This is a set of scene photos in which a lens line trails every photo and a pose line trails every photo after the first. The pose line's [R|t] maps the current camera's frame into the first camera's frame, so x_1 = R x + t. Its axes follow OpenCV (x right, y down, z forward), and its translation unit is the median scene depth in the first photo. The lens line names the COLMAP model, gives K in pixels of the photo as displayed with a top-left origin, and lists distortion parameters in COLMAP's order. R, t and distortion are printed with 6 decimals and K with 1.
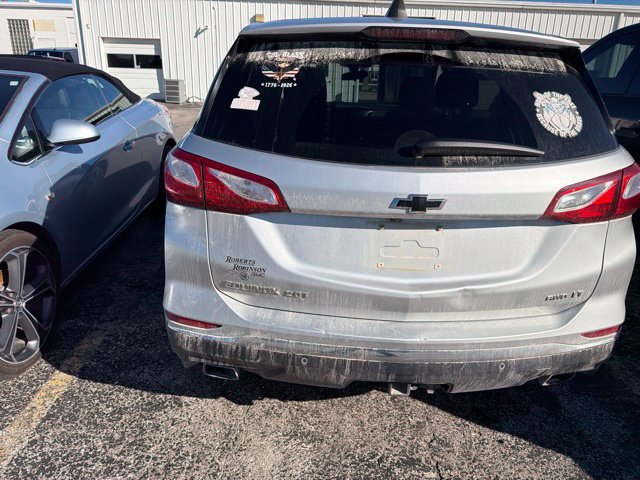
lens RADIAL K [[455.6, 0, 325.0], [0, 455.6, 241.8], [0, 0, 1]] dist [0.021269, -0.025418]
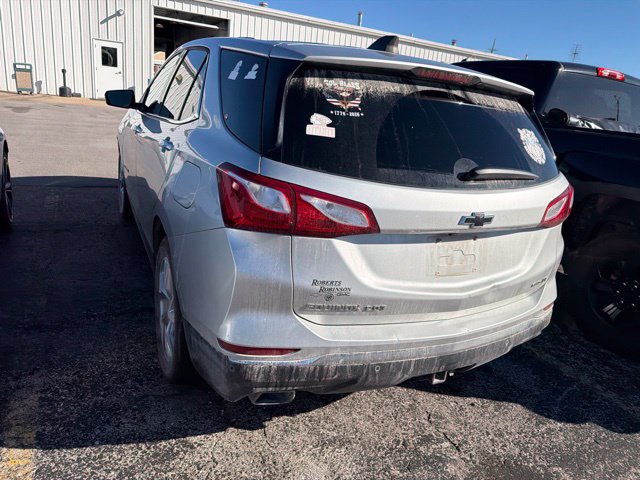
lens RADIAL K [[455.4, 0, 323.7], [0, 455.4, 242.0], [0, 0, 1]] dist [0.038577, -0.041770]
pose [[0.894581, -0.071734, 0.441110, -0.615507], [0.070144, 0.997338, 0.019935, -0.068864], [-0.441366, 0.013108, 0.897231, 0.075570]]
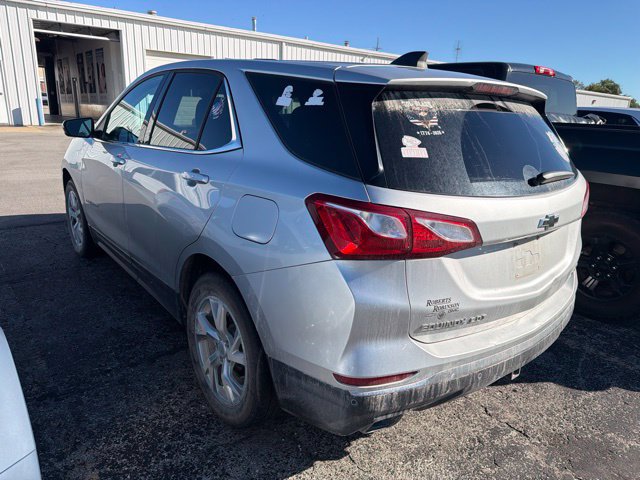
lens RADIAL K [[455.4, 0, 321.8], [0, 455.4, 242.5], [0, 0, 1]] dist [0.038577, -0.041770]
pose [[0.779498, -0.176693, 0.600967, -0.960682], [0.191292, 0.980709, 0.040223, -0.176479], [-0.596481, 0.083607, 0.798261, 0.304038]]
